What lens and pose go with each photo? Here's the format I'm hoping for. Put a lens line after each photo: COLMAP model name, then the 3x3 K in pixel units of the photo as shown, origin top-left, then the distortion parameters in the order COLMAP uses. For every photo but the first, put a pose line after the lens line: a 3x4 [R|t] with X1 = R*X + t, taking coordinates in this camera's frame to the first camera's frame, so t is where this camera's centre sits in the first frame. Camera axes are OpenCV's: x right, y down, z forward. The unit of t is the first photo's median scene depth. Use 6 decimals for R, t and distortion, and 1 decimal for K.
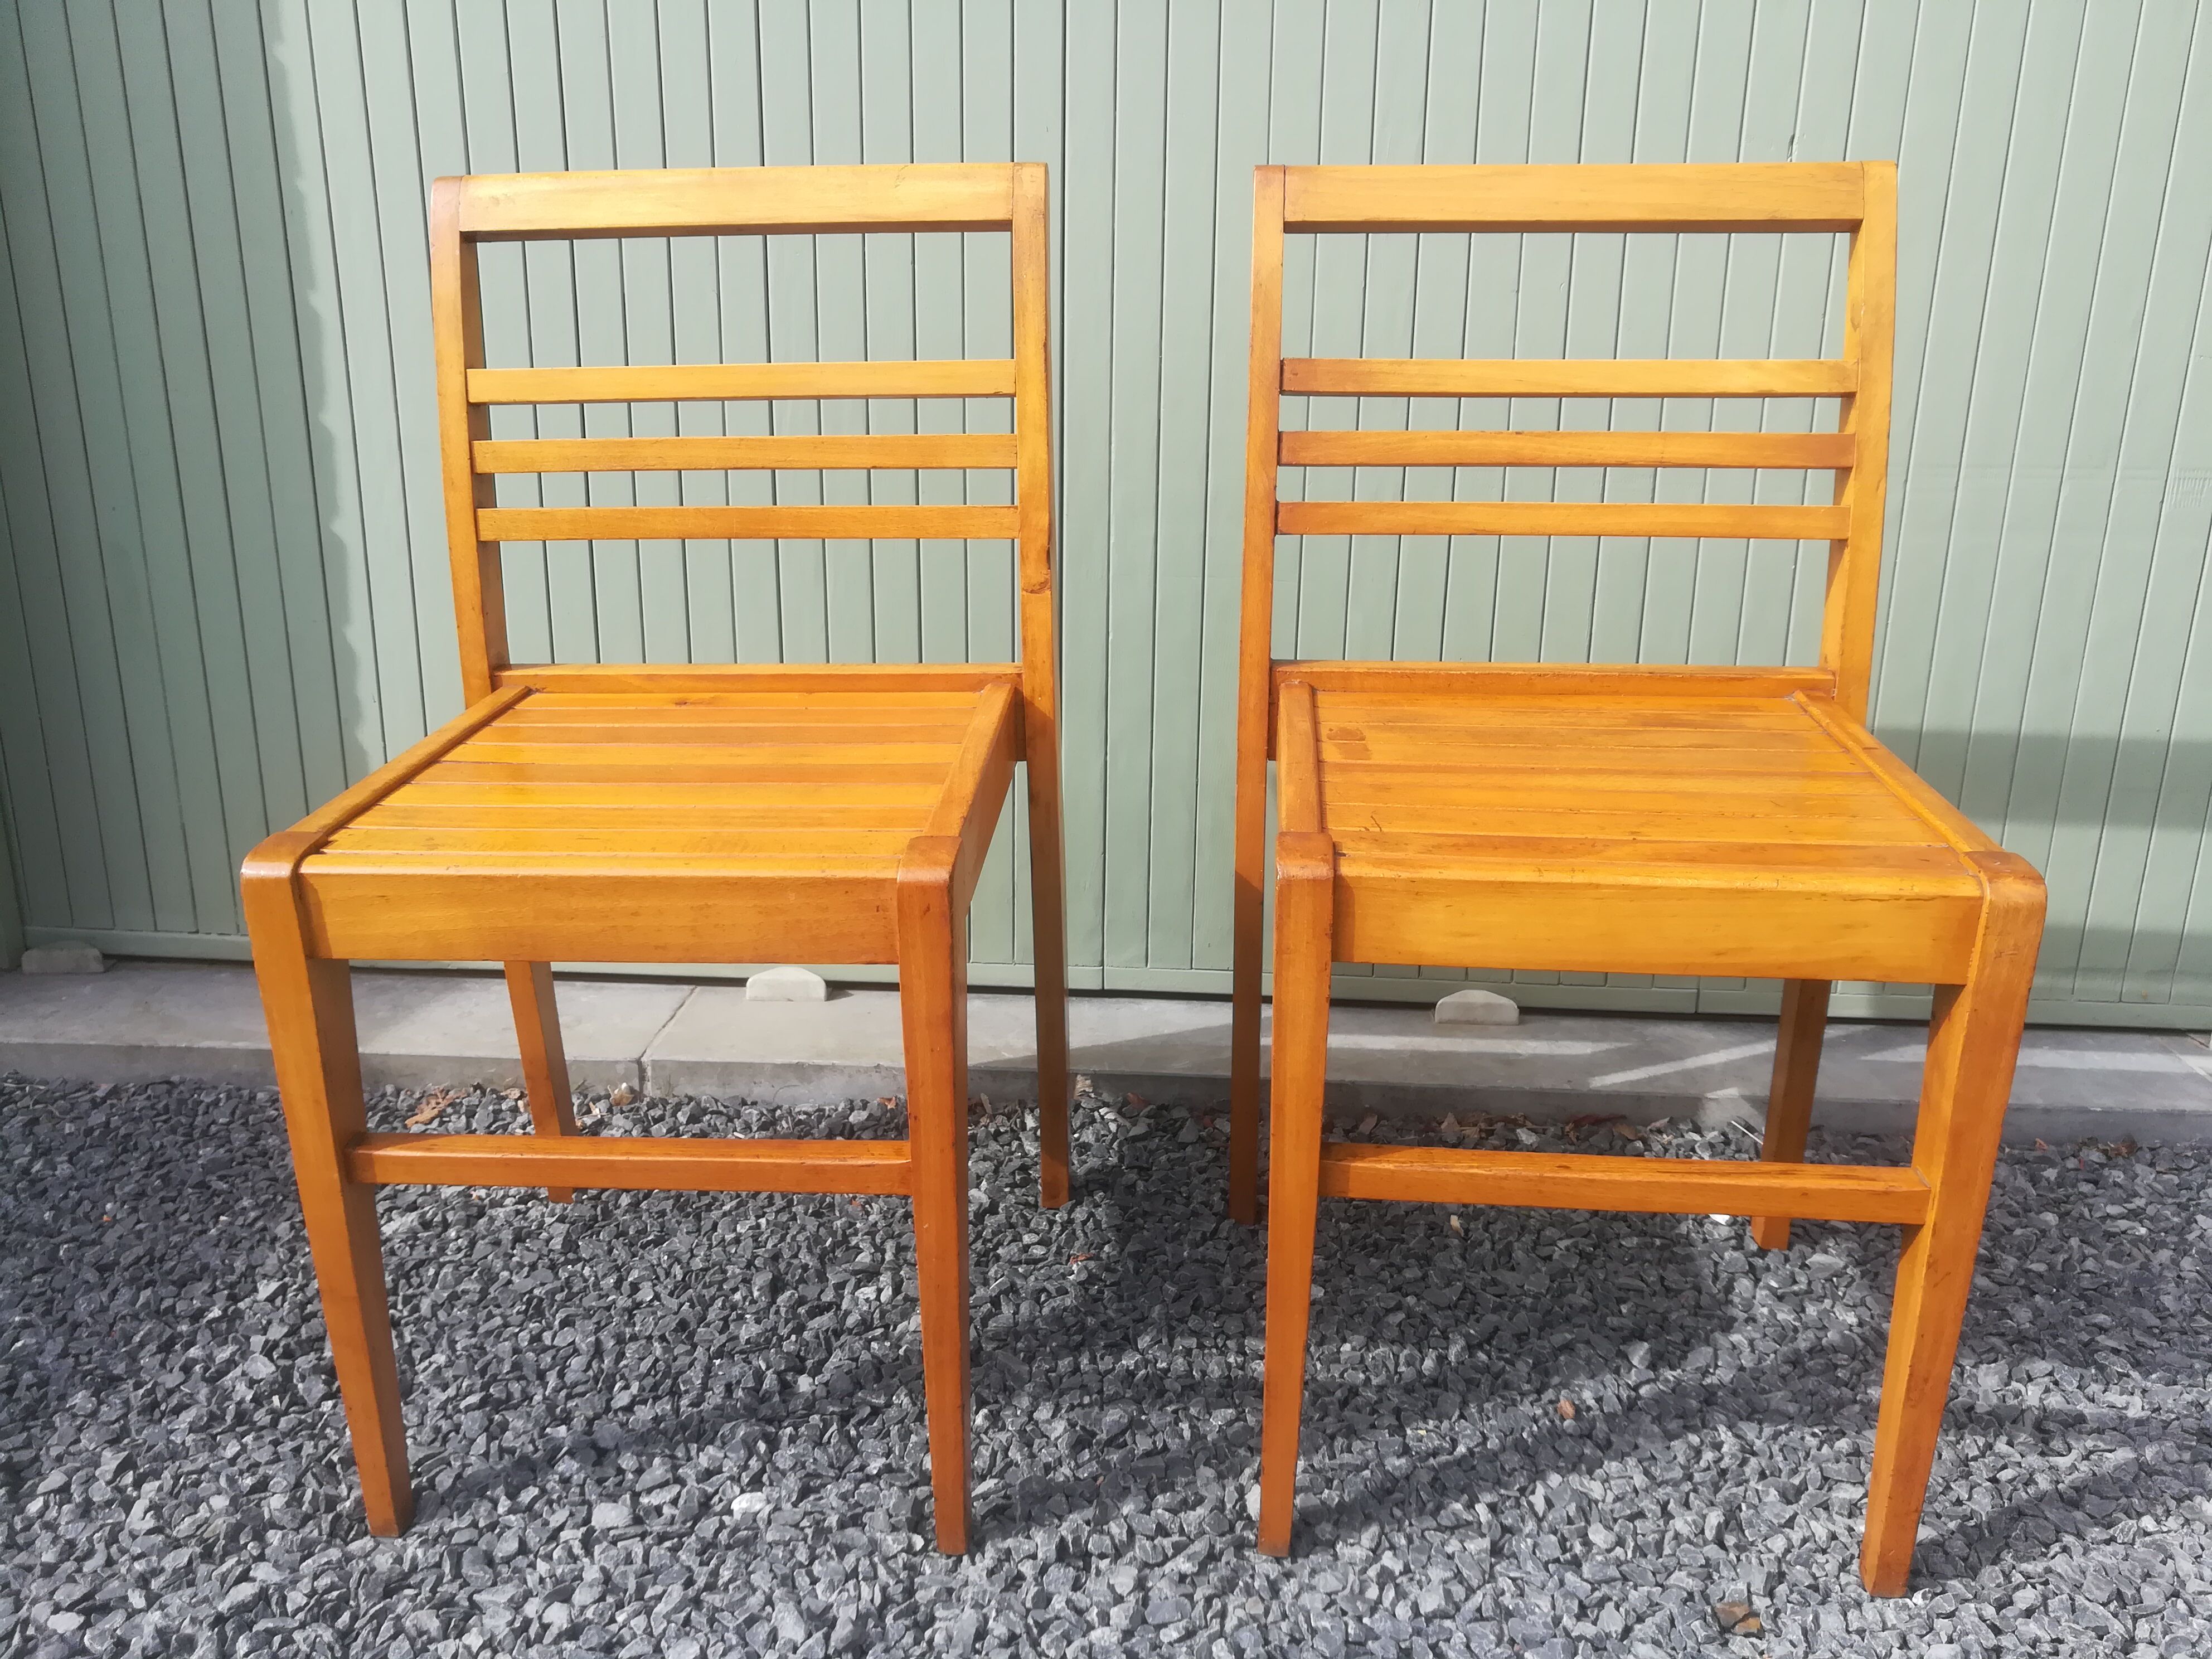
lens RADIAL K [[1742.2, 0, 1106.0], [0, 1742.2, 829.5], [0, 0, 1]] dist [-0.013137, 0.031501]
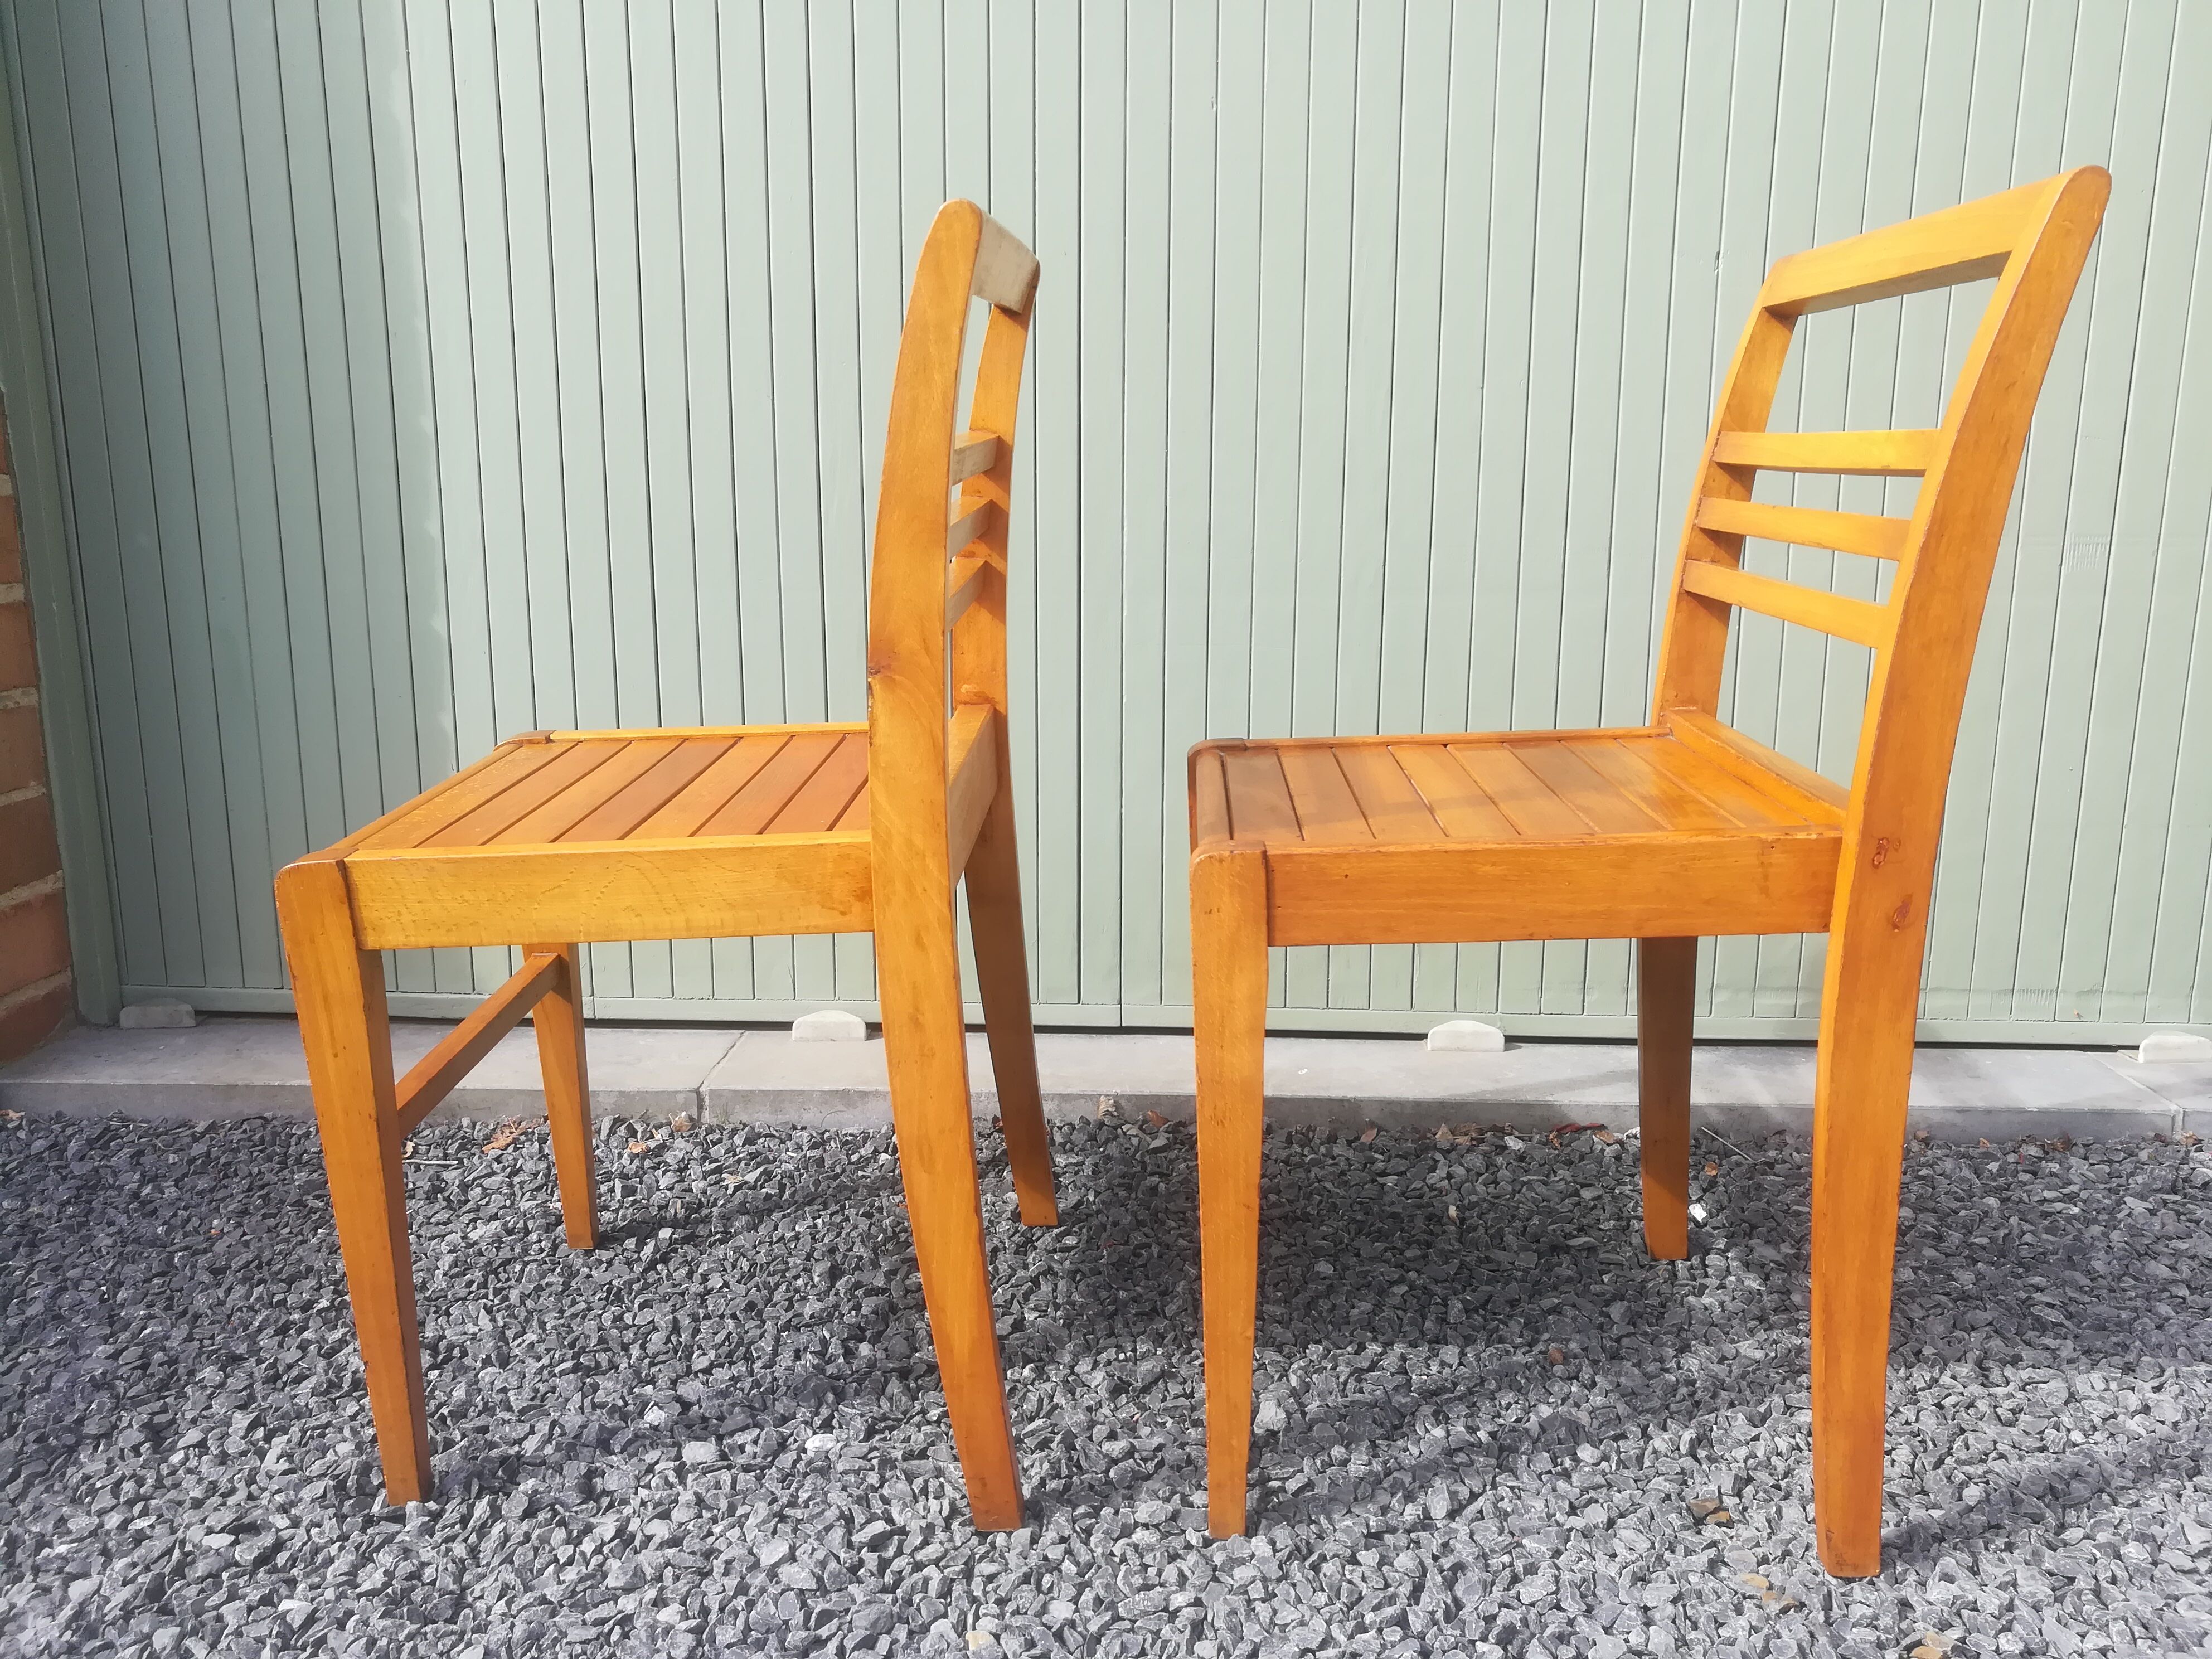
lens RADIAL K [[1733.1, 0, 1106.0], [0, 1733.1, 829.5], [0, 0, 1]] dist [-0.016317, 0.041729]
pose [[0.999878, -0.014503, 0.005843, -0.022829], [0.014927, 0.996634, -0.080615, 0.082088], [-0.004654, 0.080693, 0.996728, -0.123612]]
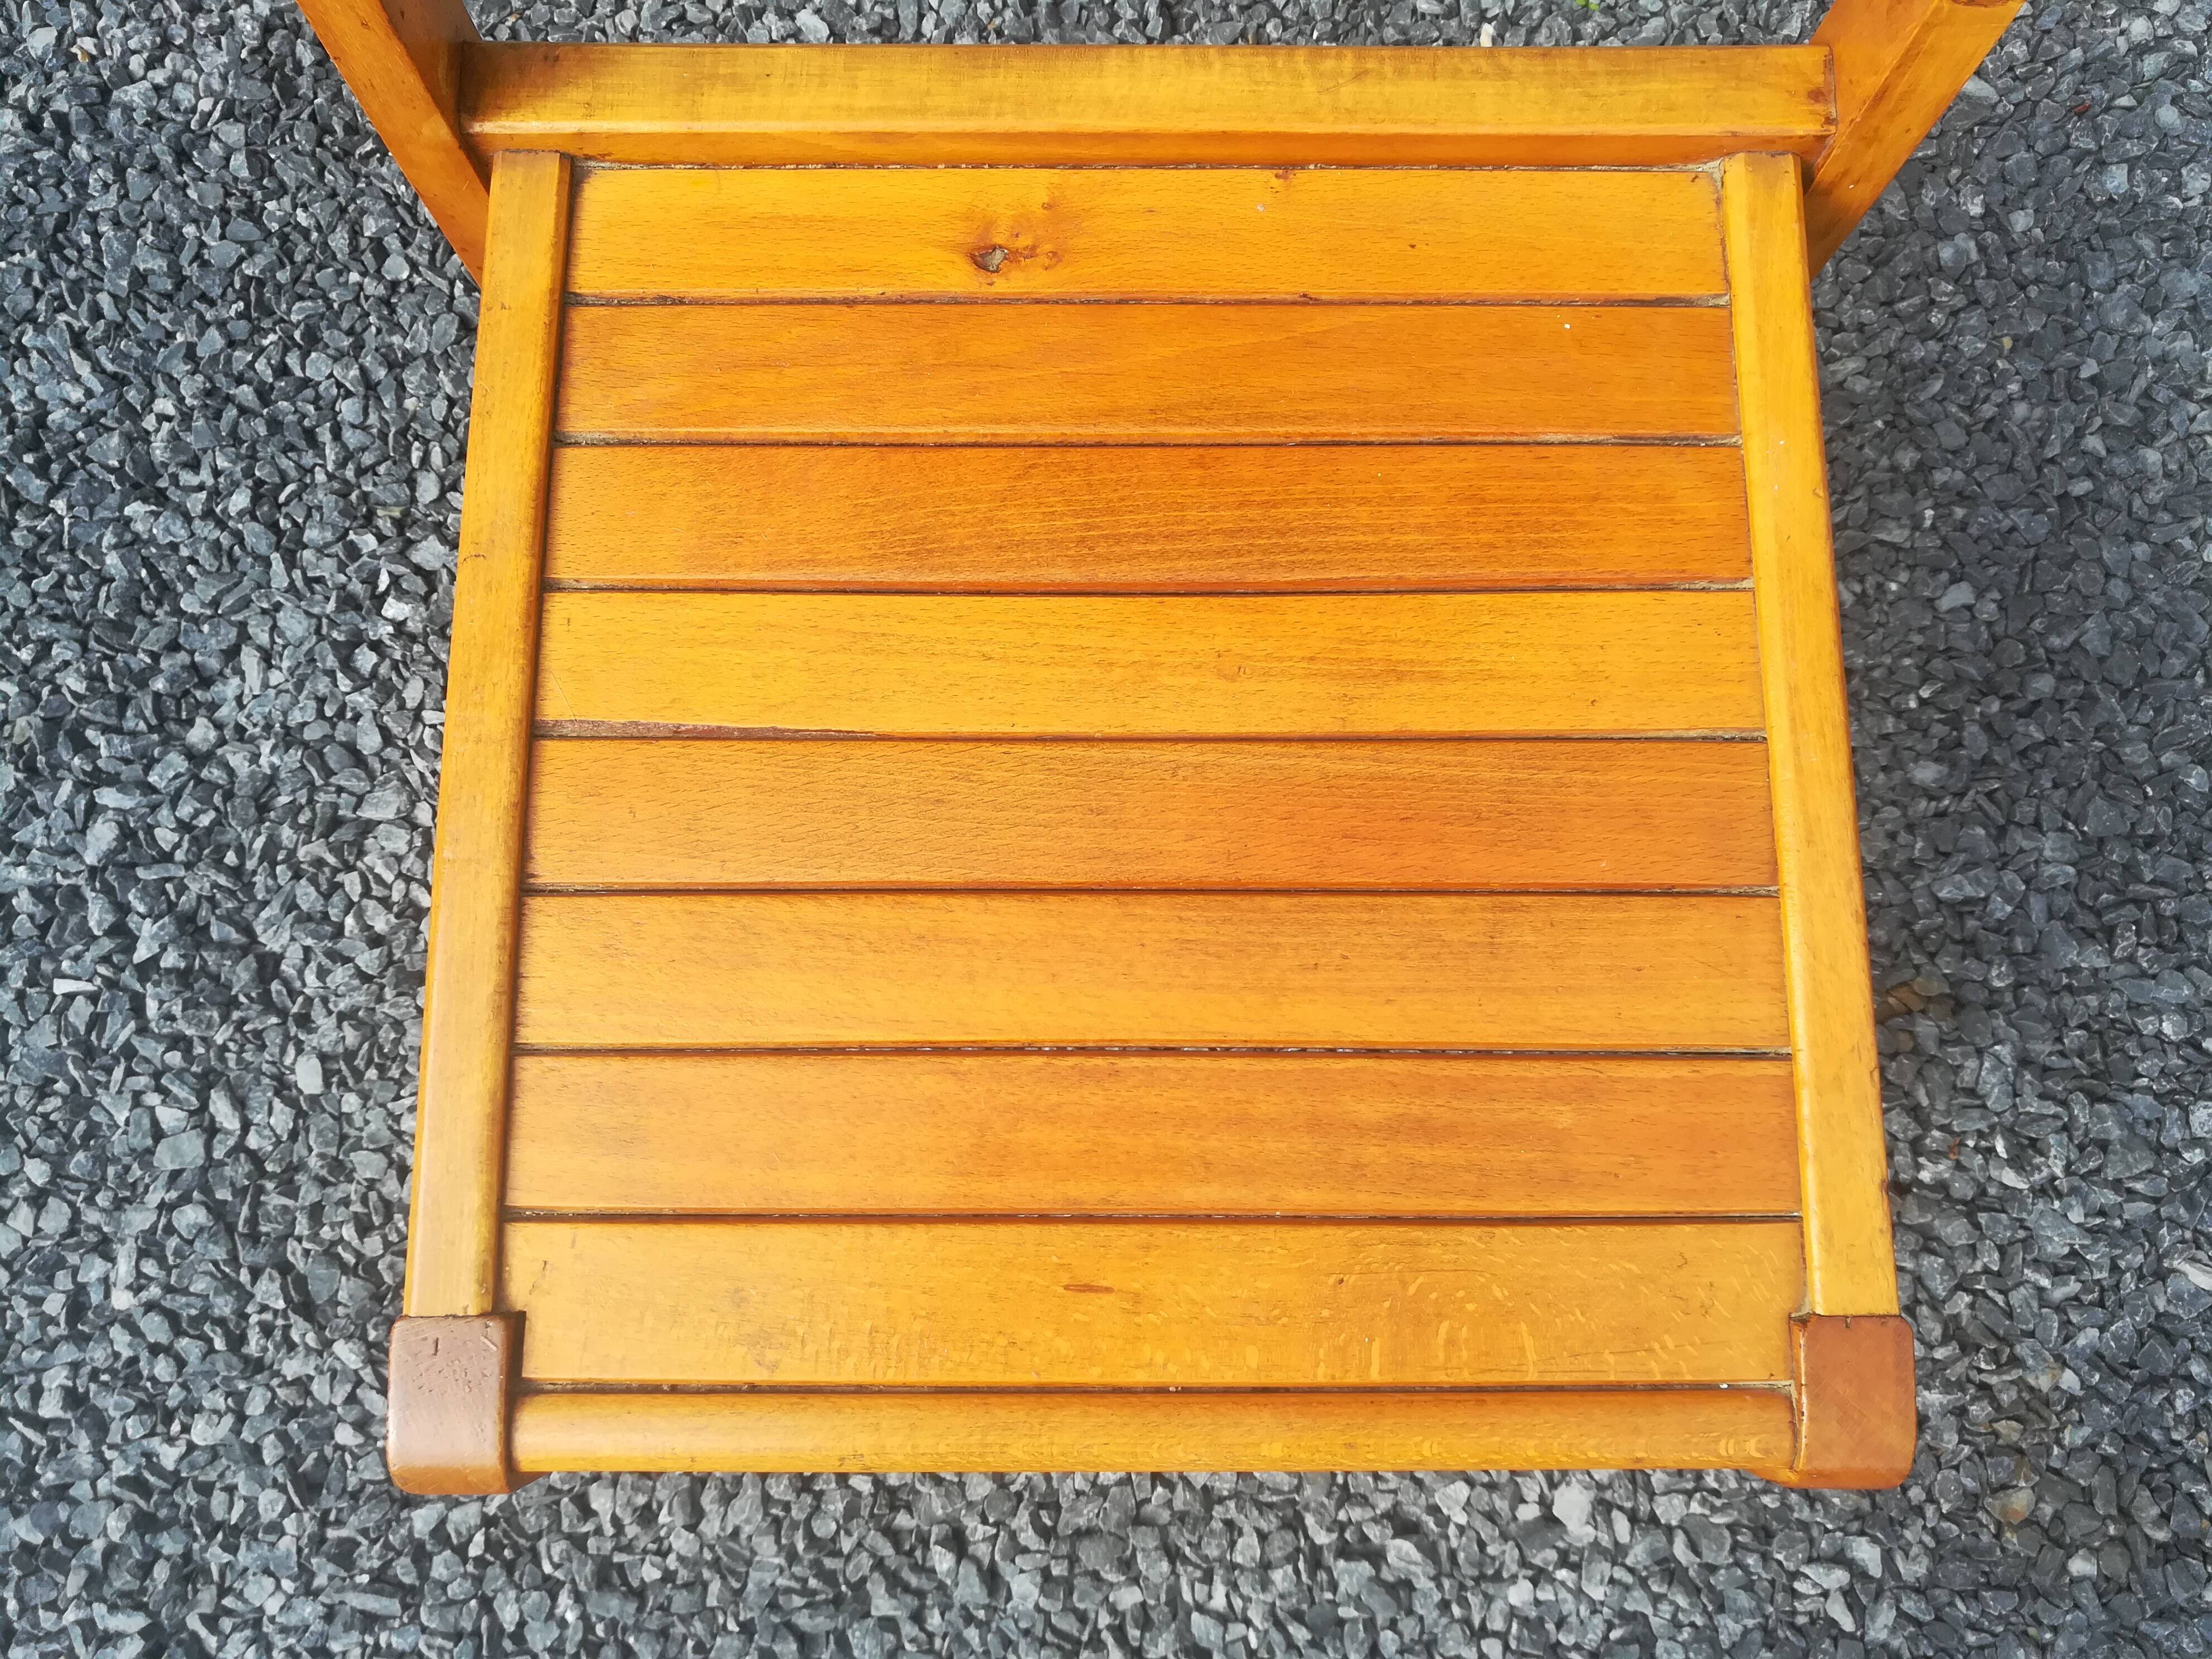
lens RADIAL K [[1742.2, 0, 1106.0], [0, 1742.2, 829.5], [0, 0, 1]] dist [-0.013137, 0.031501]
pose [[0.996861, -0.076808, 0.019186, 0.007335], [0.019658, 0.474901, 0.879819, -0.298476], [-0.076688, -0.876681, 0.474921, 0.452345]]
